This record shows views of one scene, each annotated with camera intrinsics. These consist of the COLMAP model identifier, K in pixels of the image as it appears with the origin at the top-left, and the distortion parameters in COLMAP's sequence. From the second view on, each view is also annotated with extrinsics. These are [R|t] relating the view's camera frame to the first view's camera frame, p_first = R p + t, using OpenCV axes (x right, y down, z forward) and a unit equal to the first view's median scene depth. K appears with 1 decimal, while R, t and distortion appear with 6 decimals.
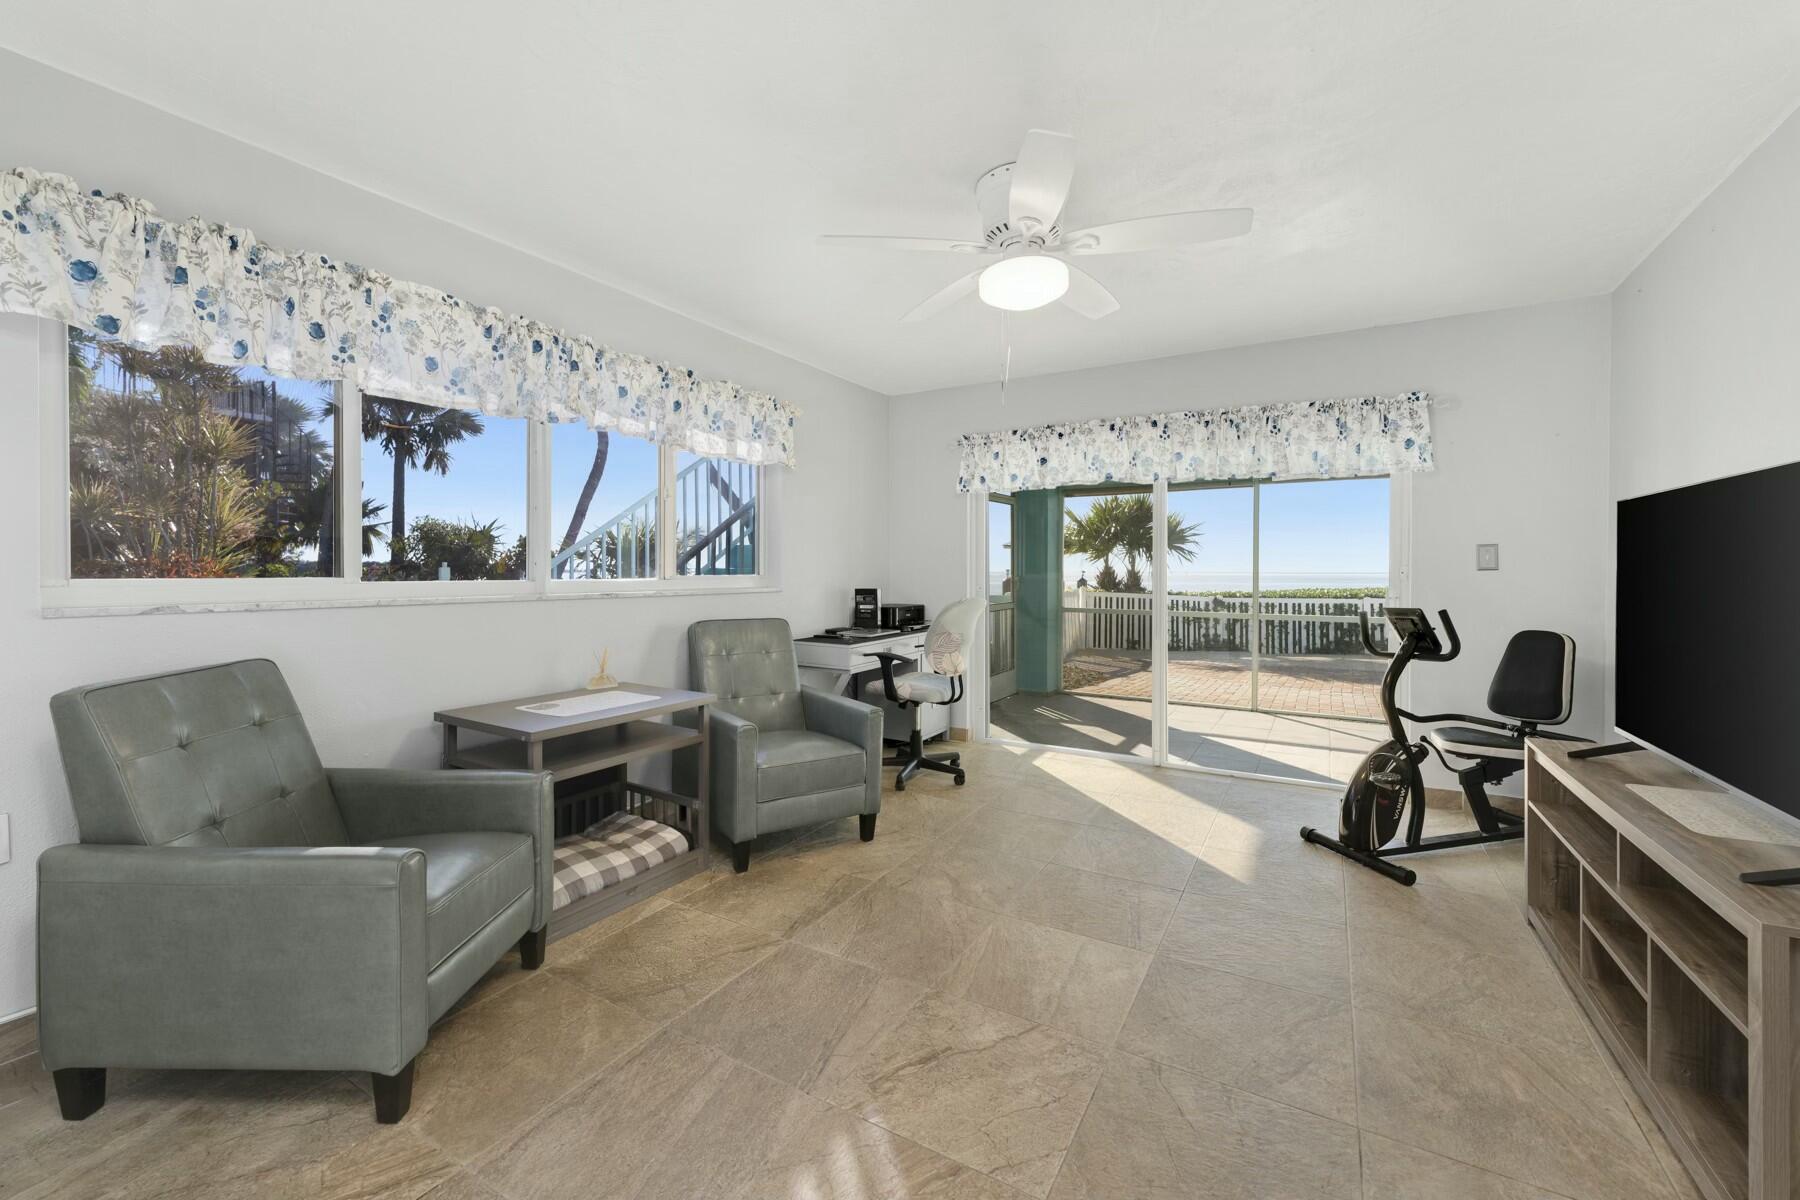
lens RADIAL K [[721.6, 0, 899.2], [0, 721.6, 587.1], [0, 0, 1]] dist [-0.001227, 0.000291]
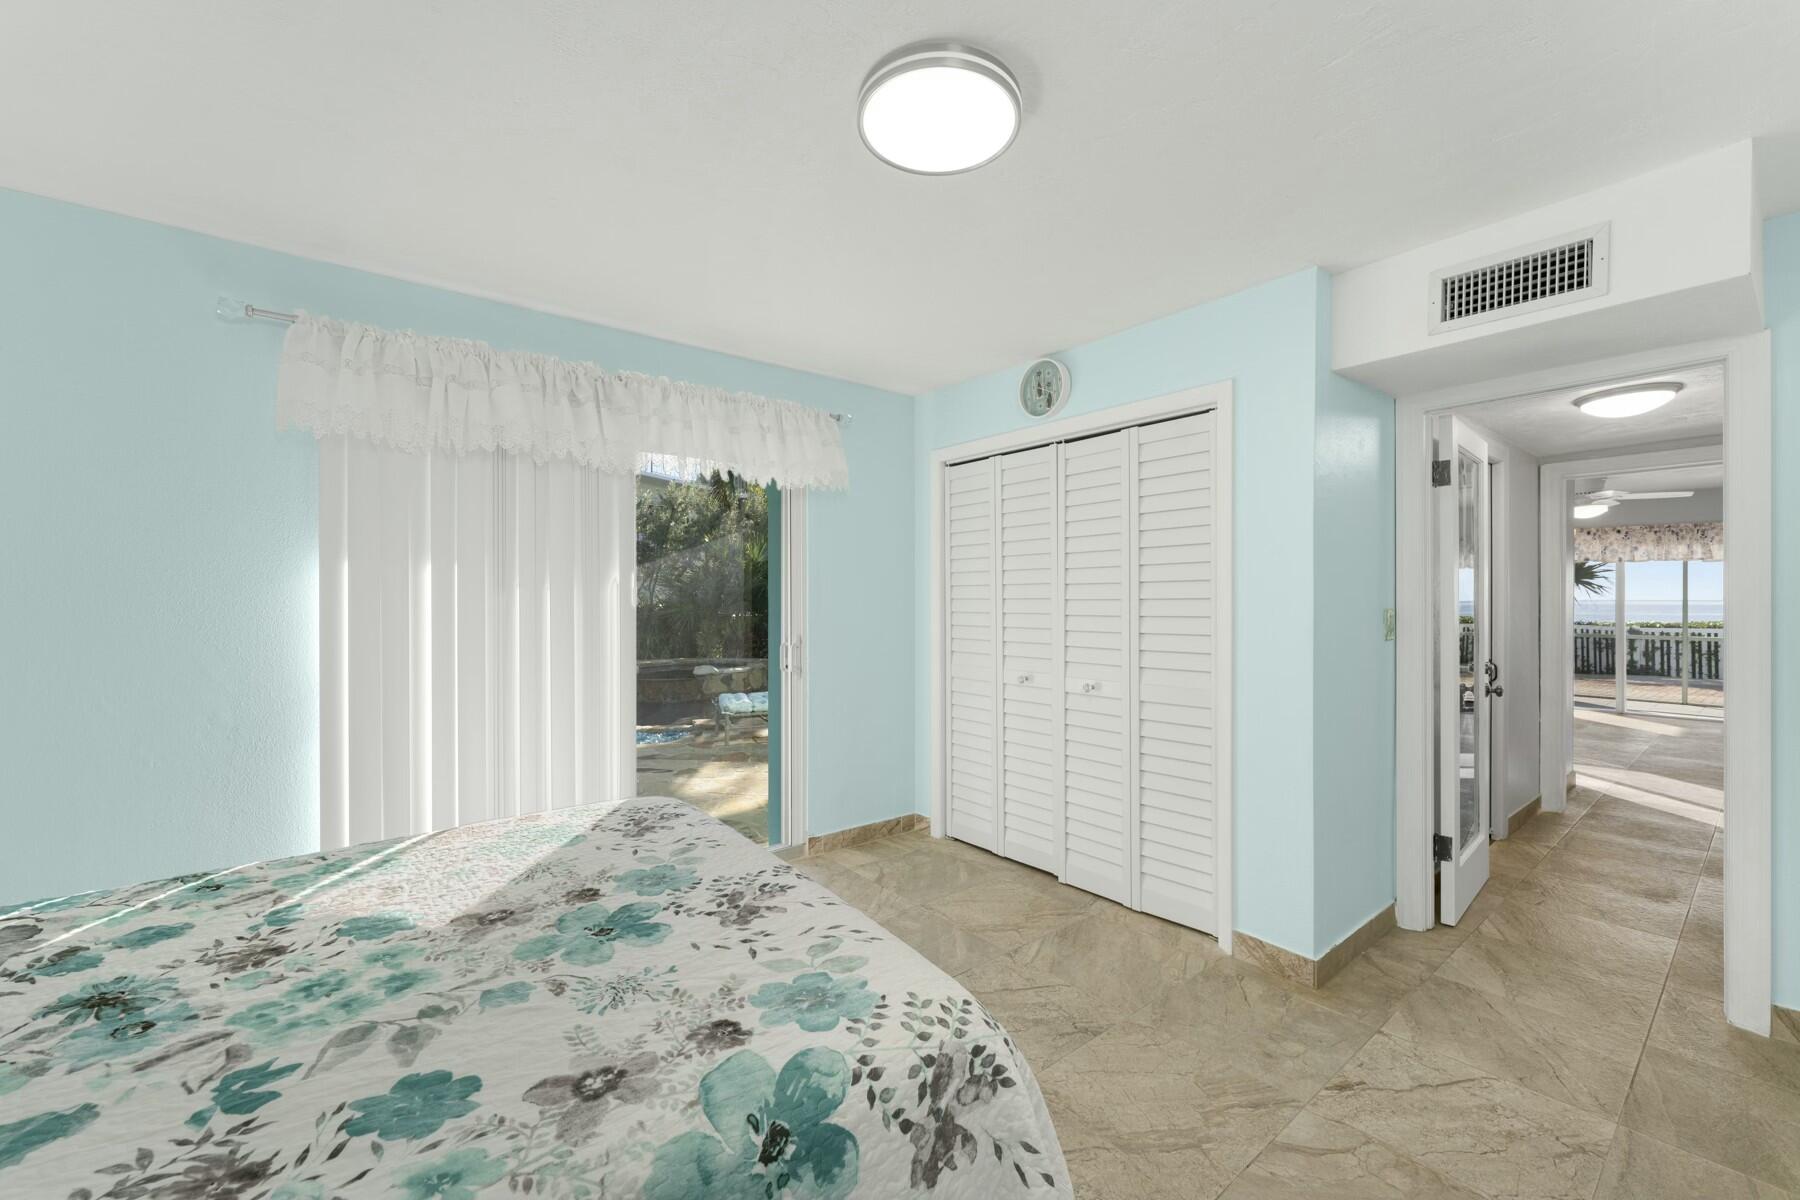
lens RADIAL K [[721.6, 0, 890.4], [0, 721.6, 602.6], [0, 0, 1]] dist [-0.001227, 0.000291]
pose [[0.934883, 0.000283, -0.354955, -0.396164], [-0.006277, 0.999856, -0.015737, 0.001515], [0.354900, 0.016941, 0.934751, -0.751679]]
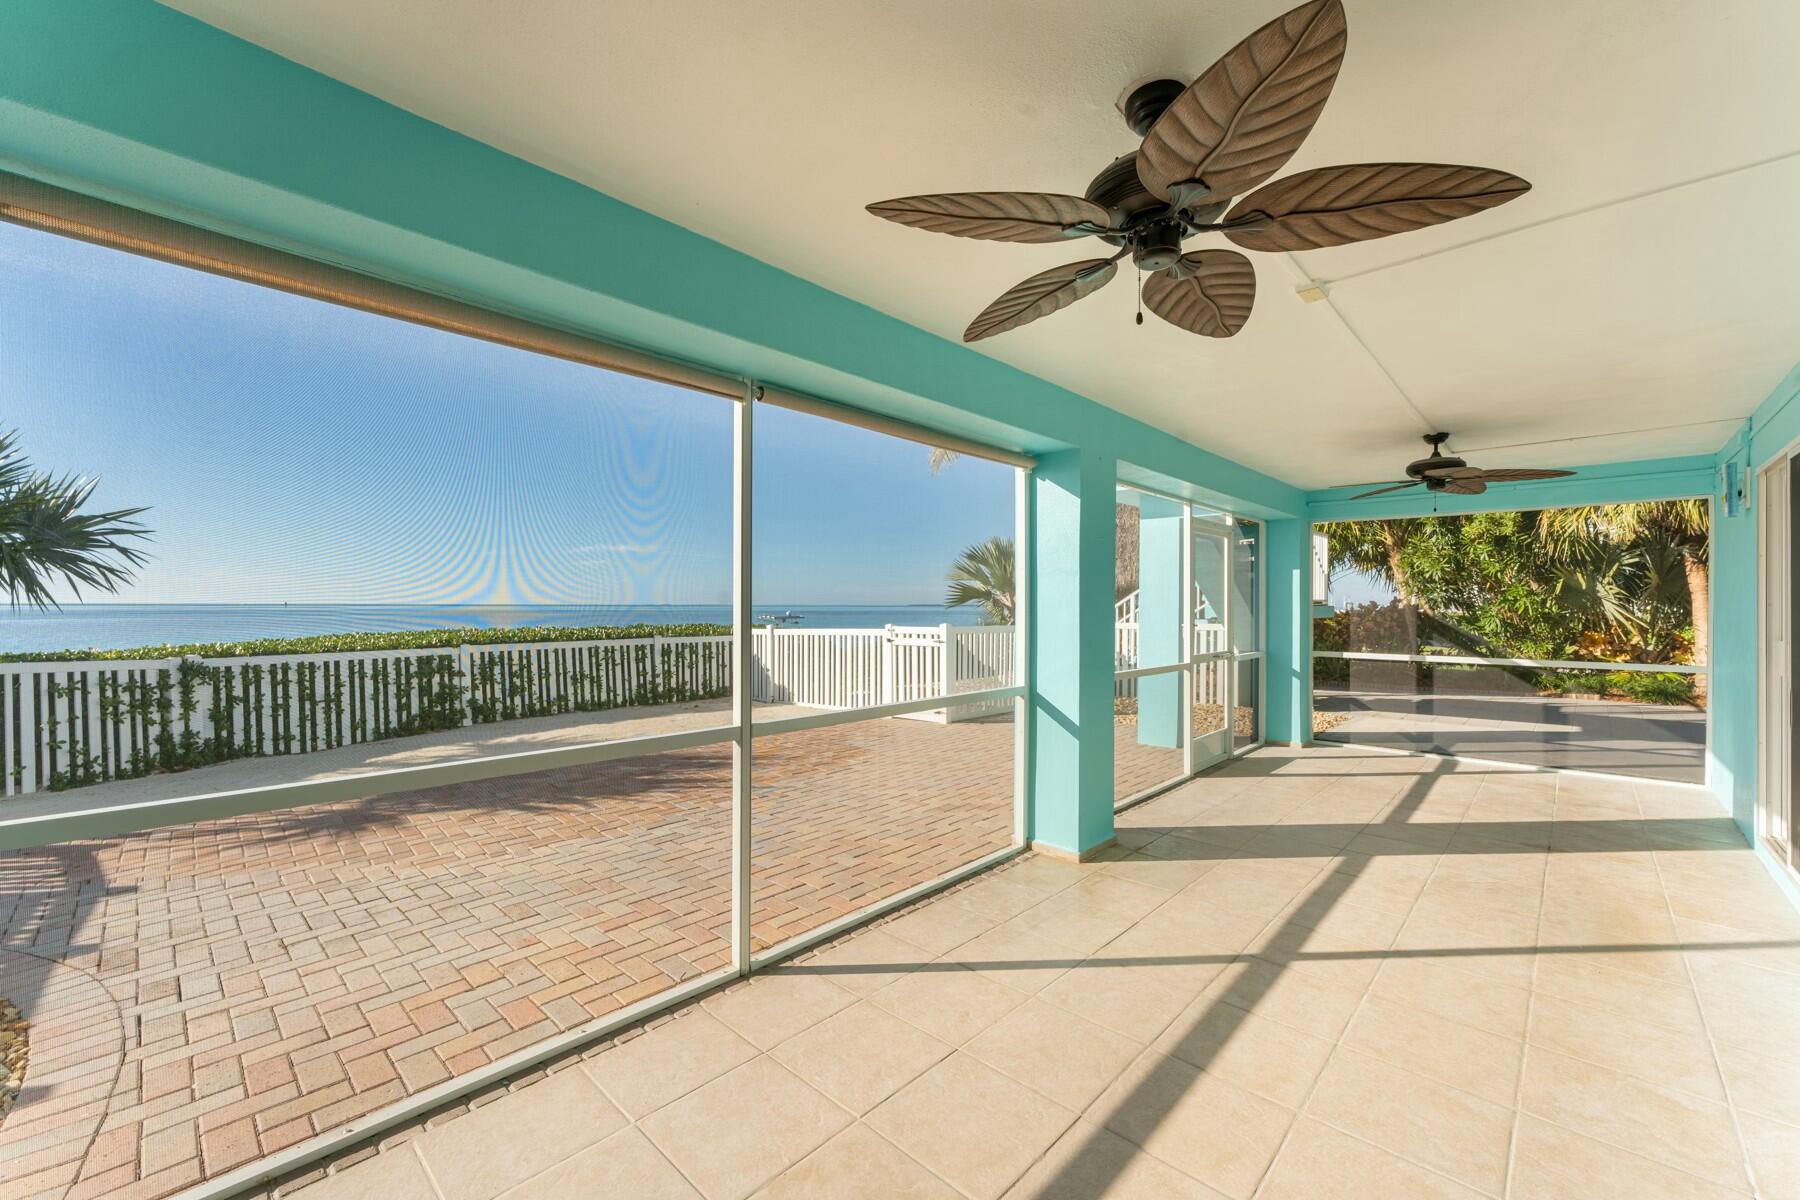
lens RADIAL K [[711.0, 0, 897.9], [0, 711.0, 604.3], [0, 0, 1]] dist [-0.000294, -0.000029]
pose [[0.232439, 0.002740, 0.972607, 0.122226], [0.018956, 0.999793, -0.007347, -0.018637], [-0.972426, 0.020145, 0.232339, 0.676825]]
